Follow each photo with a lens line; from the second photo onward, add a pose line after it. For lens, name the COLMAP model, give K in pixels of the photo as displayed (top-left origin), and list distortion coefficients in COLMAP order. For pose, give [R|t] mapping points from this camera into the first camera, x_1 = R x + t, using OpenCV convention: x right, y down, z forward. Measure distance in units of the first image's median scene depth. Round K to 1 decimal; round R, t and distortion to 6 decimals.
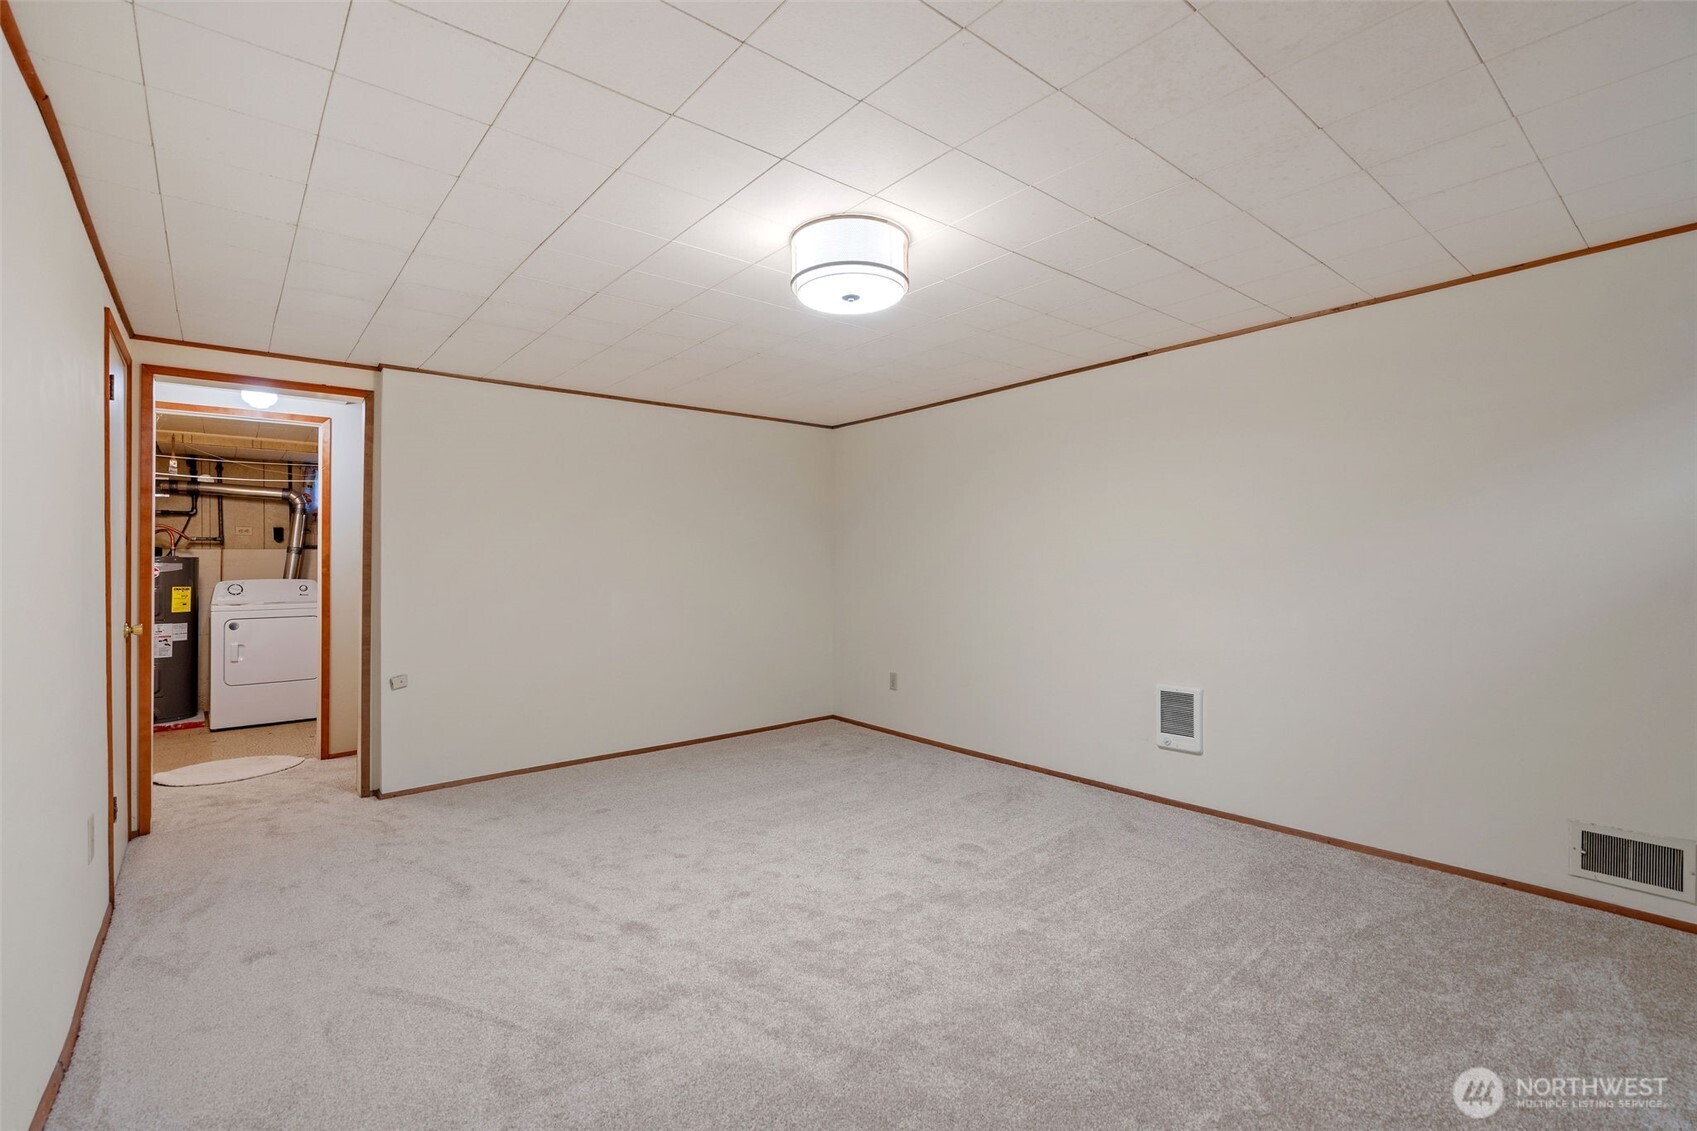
lens RADIAL K [[765.4, 0, 840.0], [0, 765.4, 553.2], [0, 0, 1]] dist [-0.003229, -0.000358]
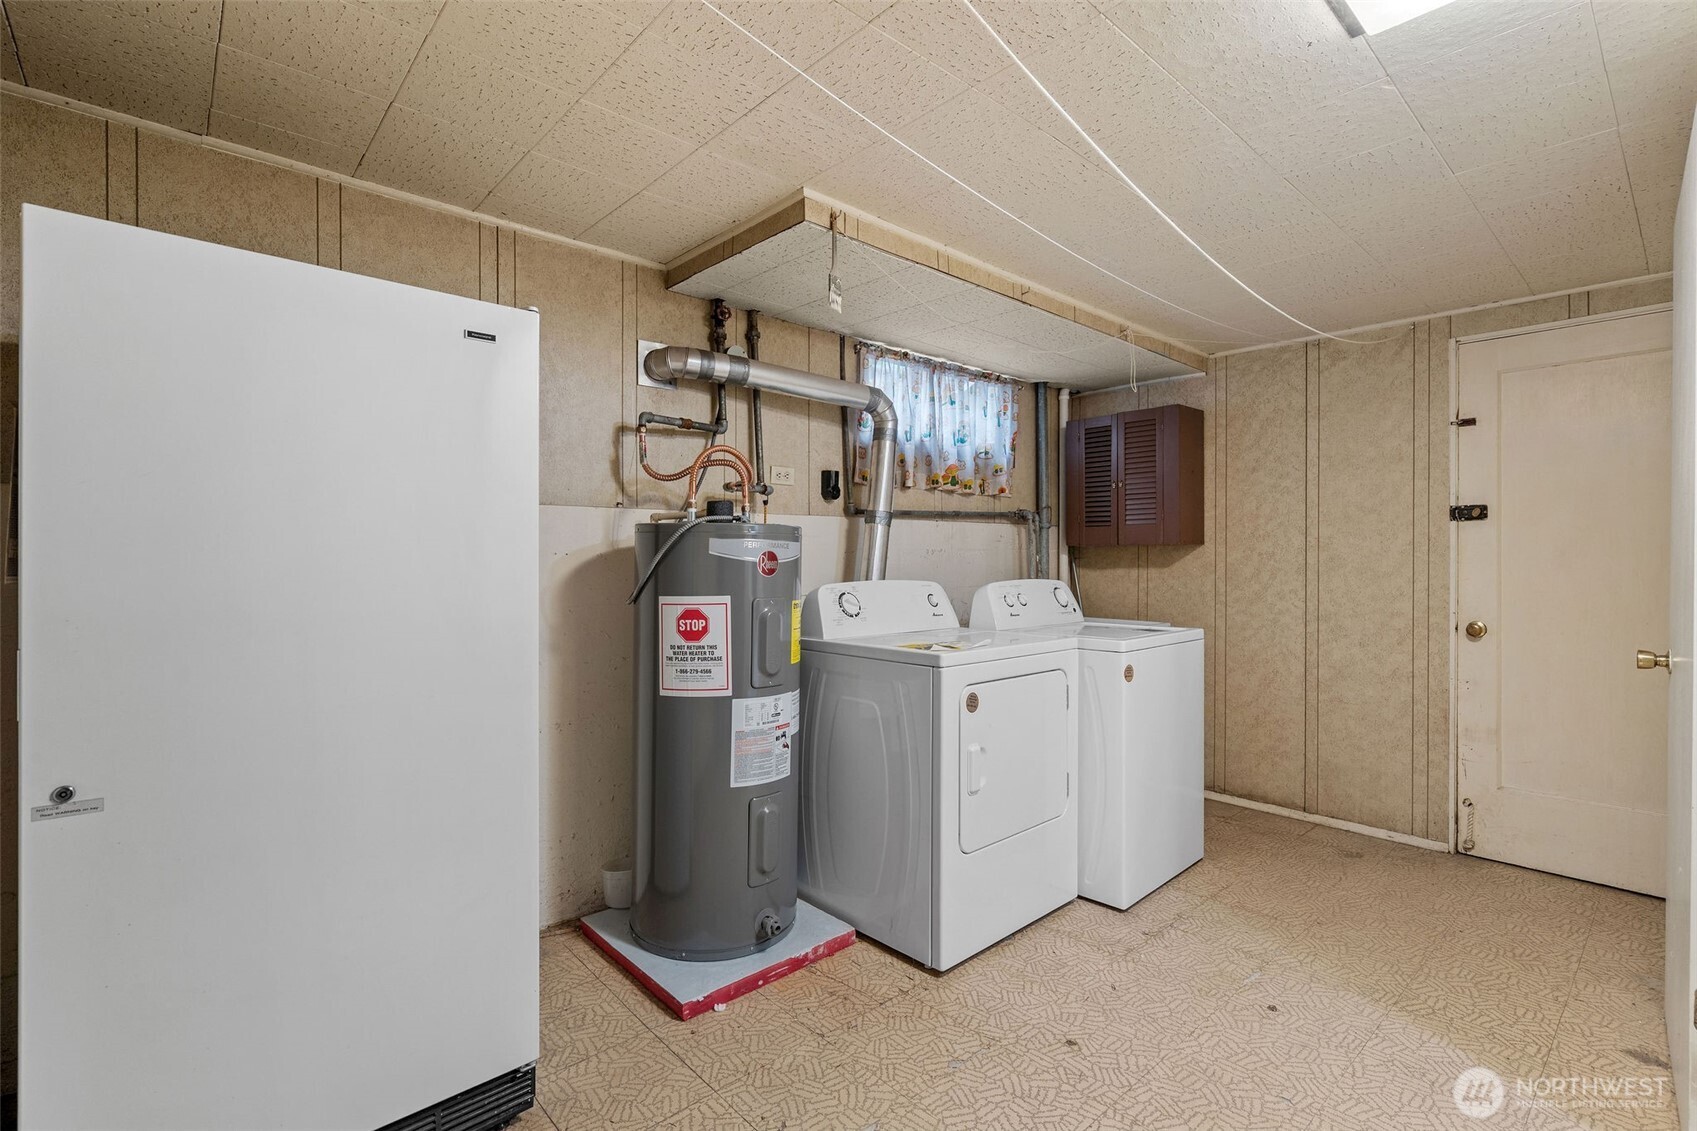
lens RADIAL K [[765.4, 0, 840.0], [0, 765.4, 553.2], [0, 0, 1]] dist [-0.003229, -0.000358]
pose [[0.998791, 0.010219, 0.048085, -0.793526], [-0.010525, 0.999926, 0.006114, 0.016239], [-0.048019, -0.006613, 0.998825, 0.550827]]
